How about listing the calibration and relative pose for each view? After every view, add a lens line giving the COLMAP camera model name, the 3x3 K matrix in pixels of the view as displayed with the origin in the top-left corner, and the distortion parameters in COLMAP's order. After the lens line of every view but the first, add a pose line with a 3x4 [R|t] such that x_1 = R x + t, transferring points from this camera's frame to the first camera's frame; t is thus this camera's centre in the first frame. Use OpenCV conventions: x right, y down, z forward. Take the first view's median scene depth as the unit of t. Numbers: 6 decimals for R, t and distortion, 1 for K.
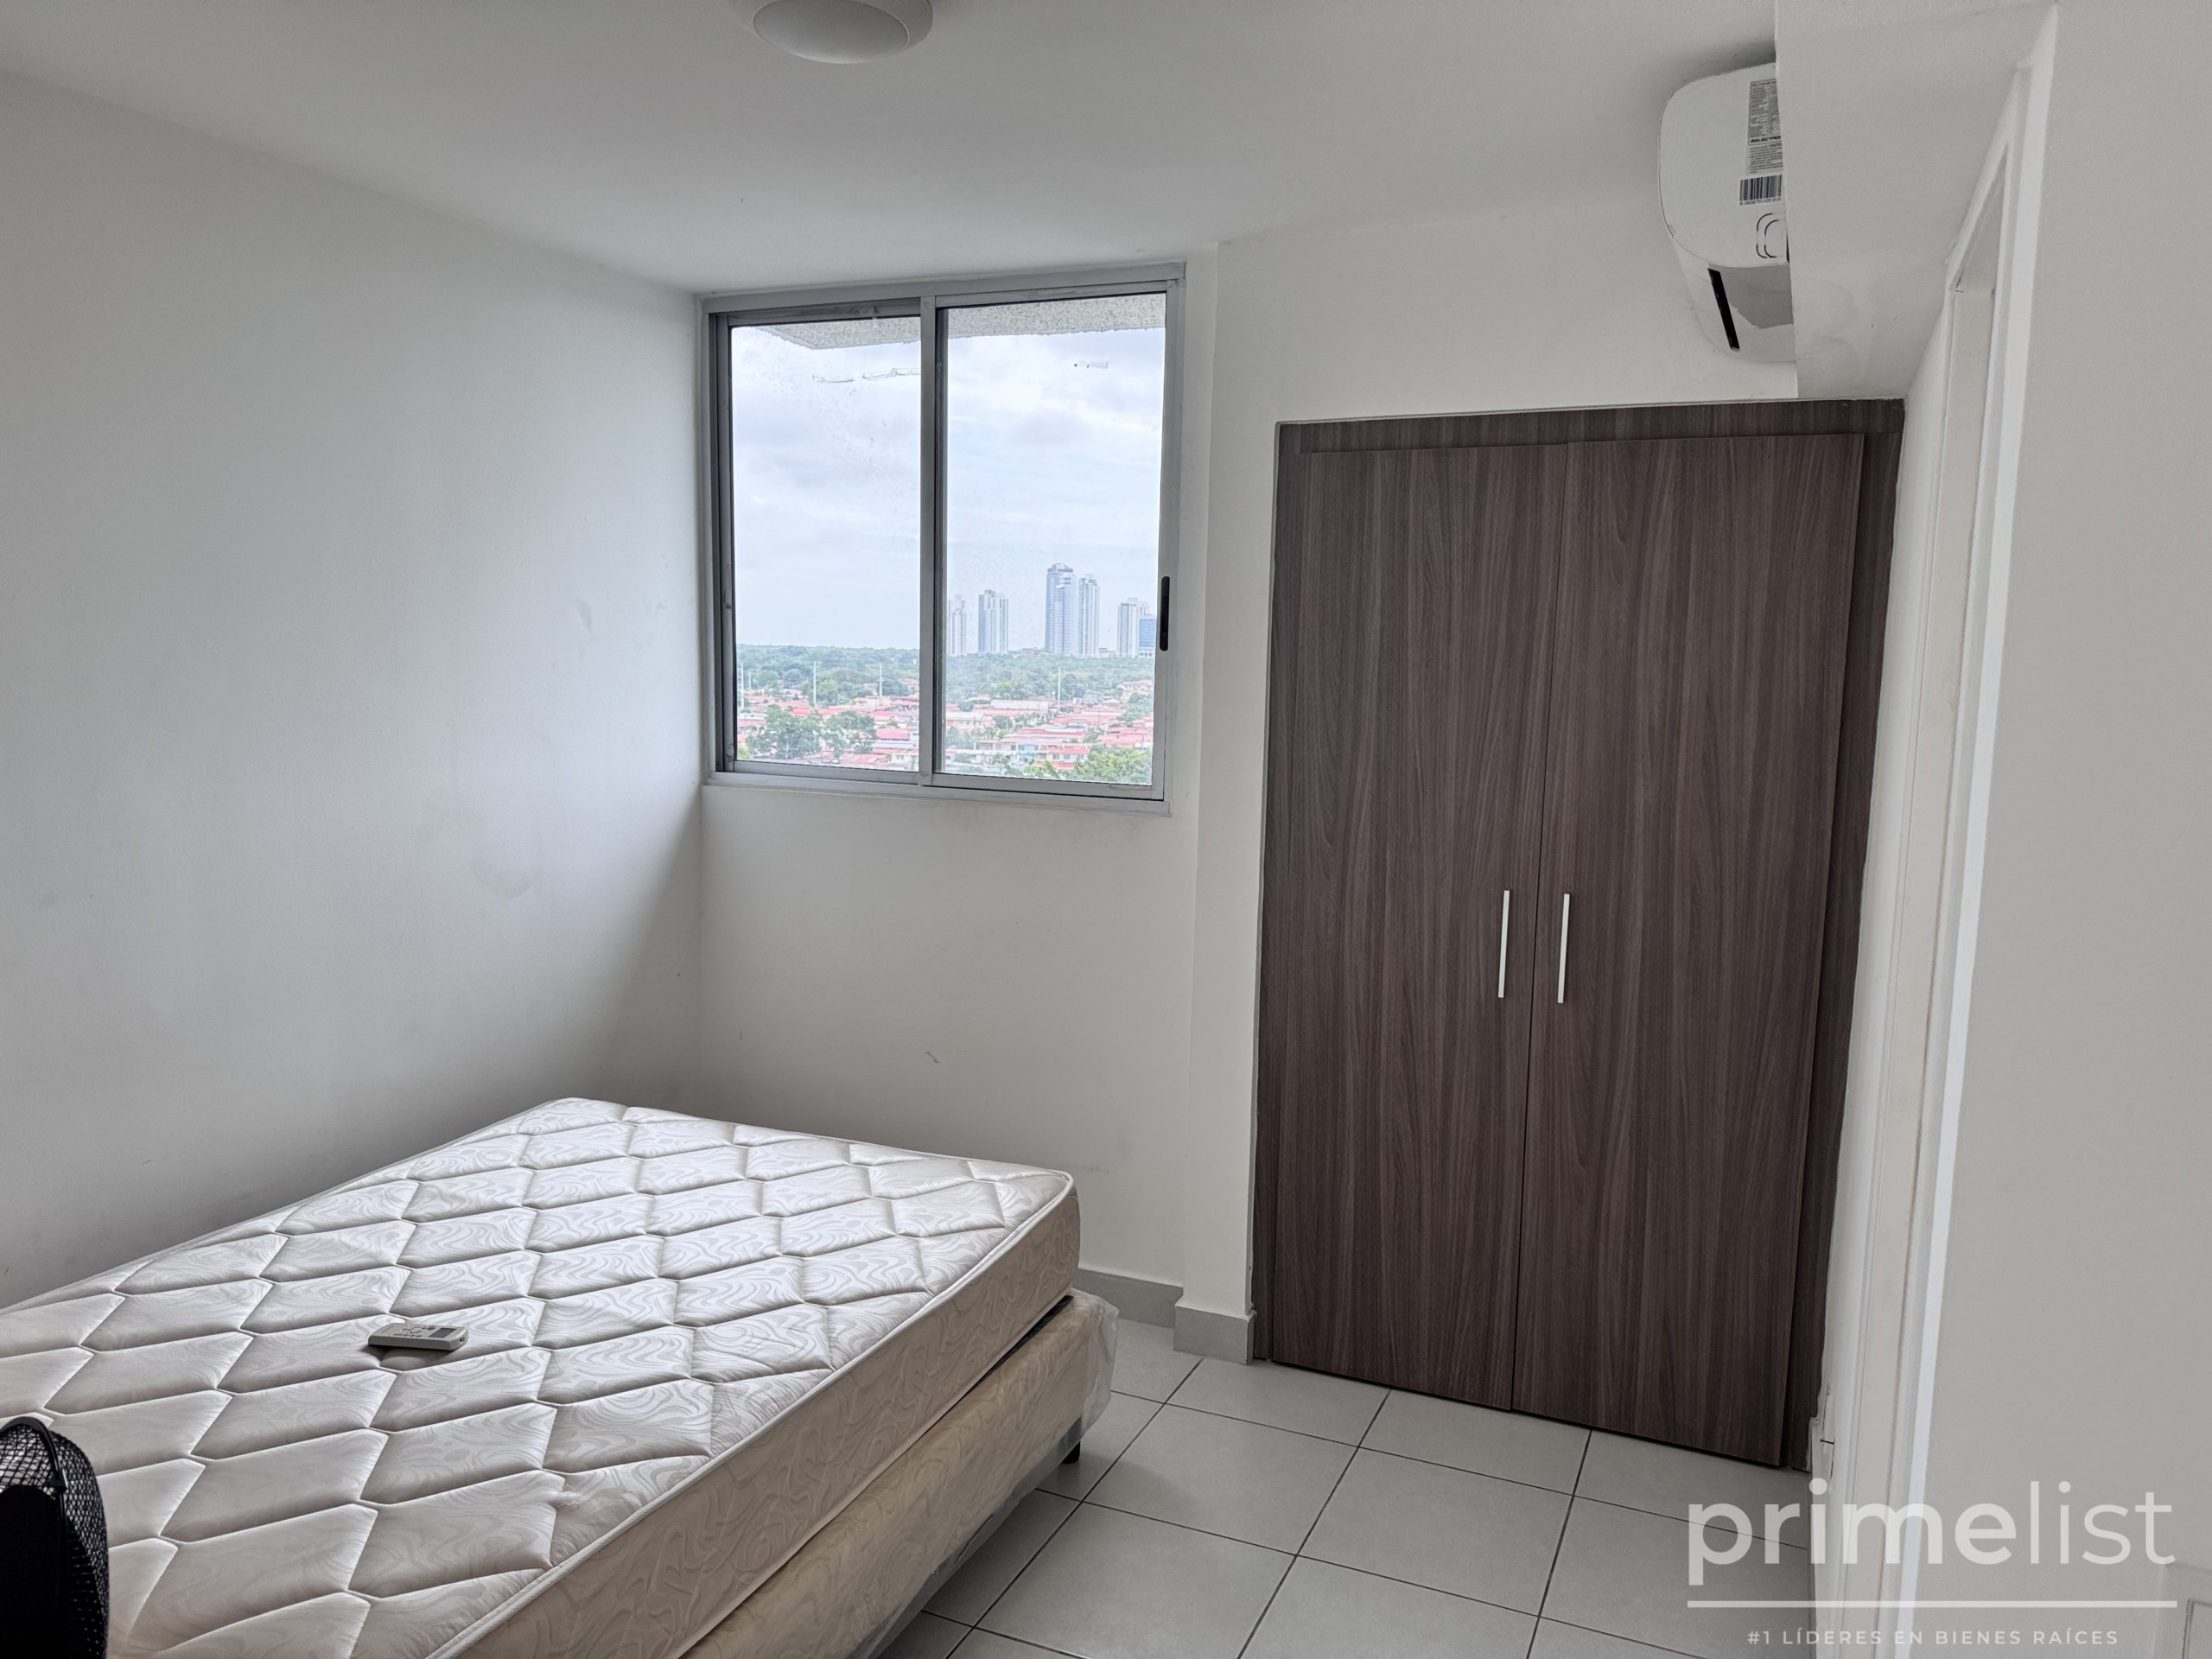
lens RADIAL K [[1545.5, 0, 1102.9], [0, 1545.5, 845.7], [0, 0, 1]] dist [0.179601, -0.370512]
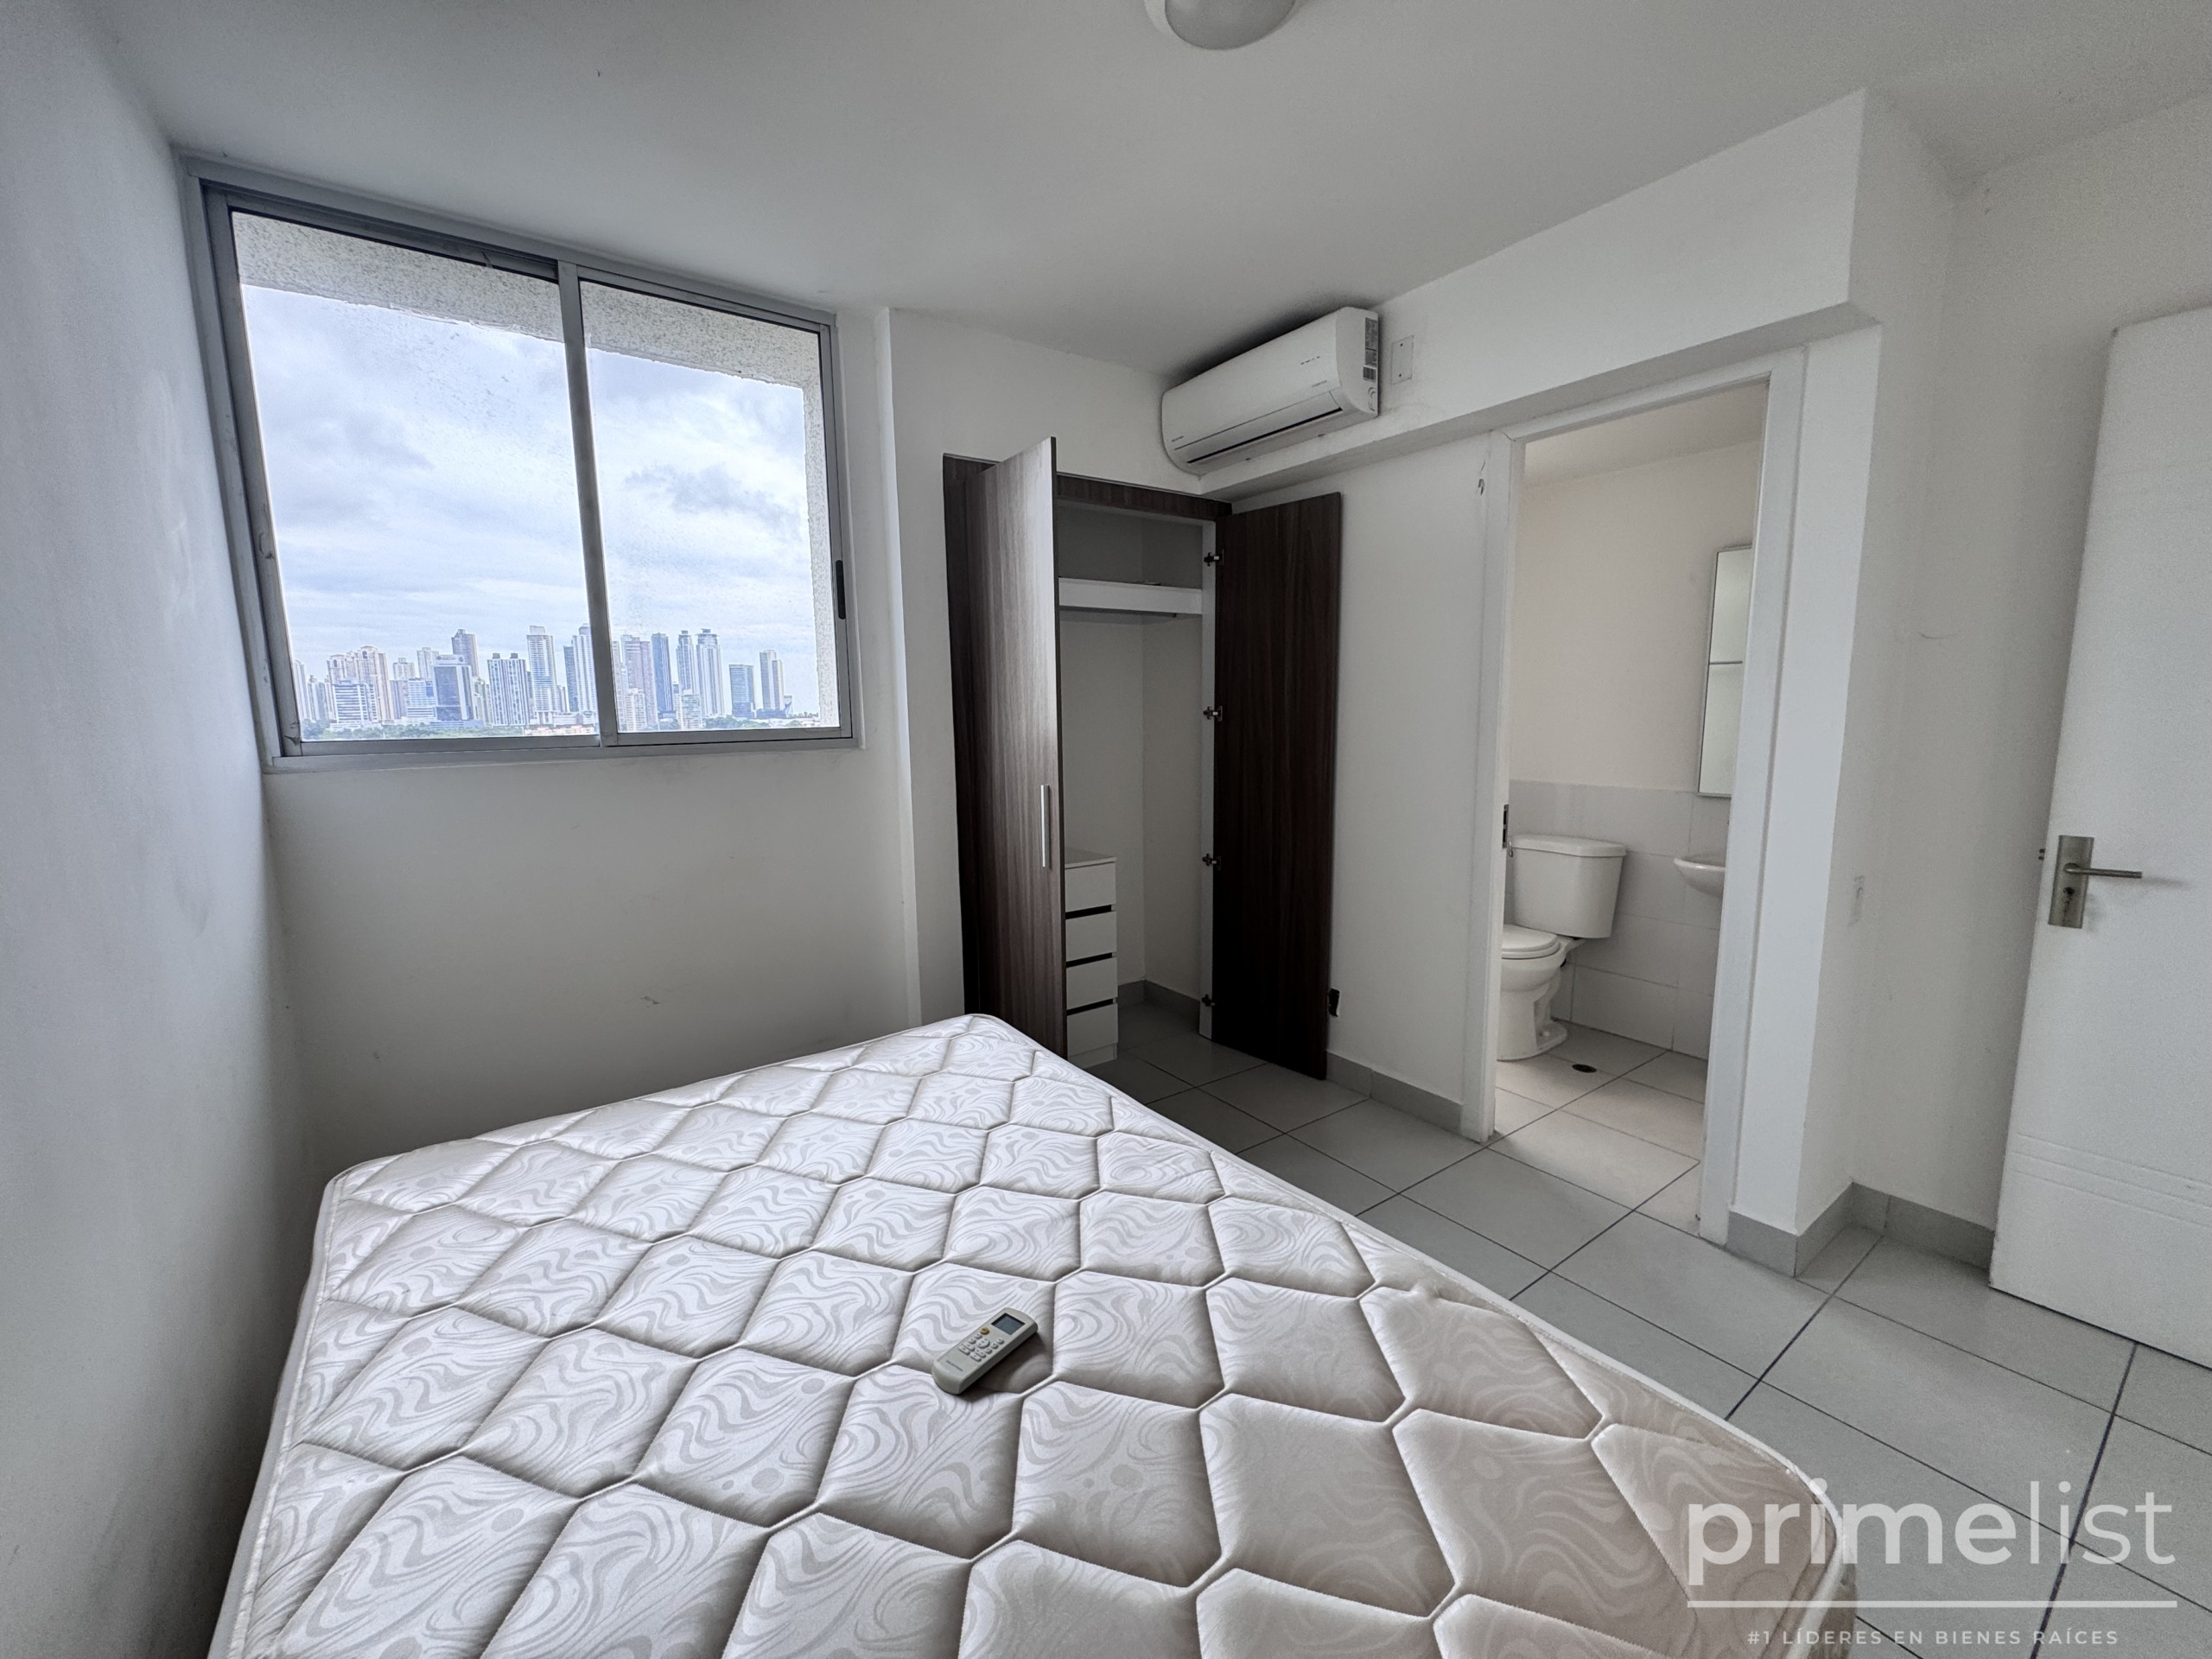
lens RADIAL K [[883.9, 0, 1106.0], [0, 883.9, 829.5], [0, 0, 1]] dist [-0.002592, -0.000482]
pose [[0.513705, -0.147234, 0.845239, -0.504350], [0.131672, 0.987024, 0.091906, 0.006228], [-0.847803, 0.064082, 0.526426, 0.460854]]
